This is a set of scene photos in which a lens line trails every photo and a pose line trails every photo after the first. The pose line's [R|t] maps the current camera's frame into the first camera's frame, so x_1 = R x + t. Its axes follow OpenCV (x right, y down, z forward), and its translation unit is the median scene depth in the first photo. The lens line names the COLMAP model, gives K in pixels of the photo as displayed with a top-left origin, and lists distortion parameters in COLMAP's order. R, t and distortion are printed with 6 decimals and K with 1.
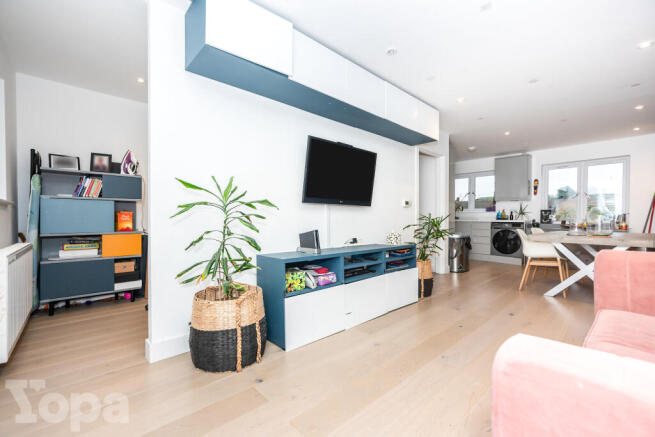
lens RADIAL K [[277.7, 0, 327.6], [0, 277.7, 219.8], [0, 0, 1]] dist [-0.003759, 0.001195]
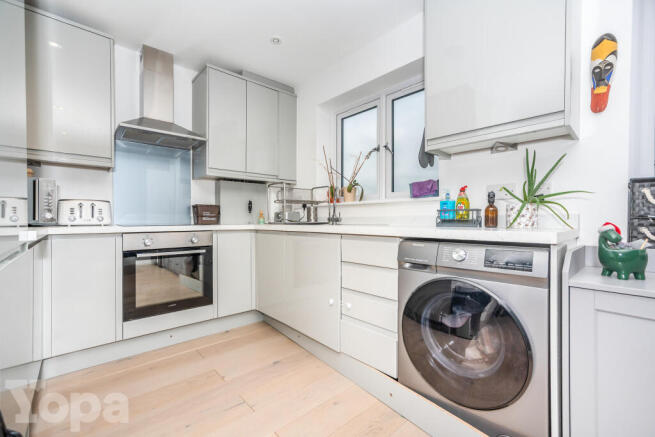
lens RADIAL K [[277.7, 0, 323.7], [0, 277.7, 220.9], [0, 0, 1]] dist [-0.003759, 0.001195]
pose [[0.999960, -0.005229, -0.007195, 0.589842], [0.005247, 0.999983, 0.002554, -0.007050], [0.007181, -0.002592, 0.999971, 0.859323]]
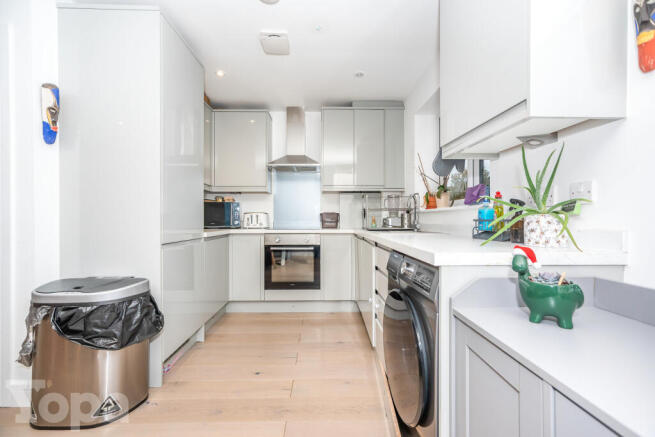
lens RADIAL K [[277.7, 0, 334.1], [0, 277.7, 219.5], [0, 0, 1]] dist [-0.003759, 0.001195]
pose [[0.760584, -0.004222, -0.649225, 0.796953], [0.000767, 0.999984, -0.005604, -0.017110], [0.649239, 0.003764, 0.760576, 0.872427]]
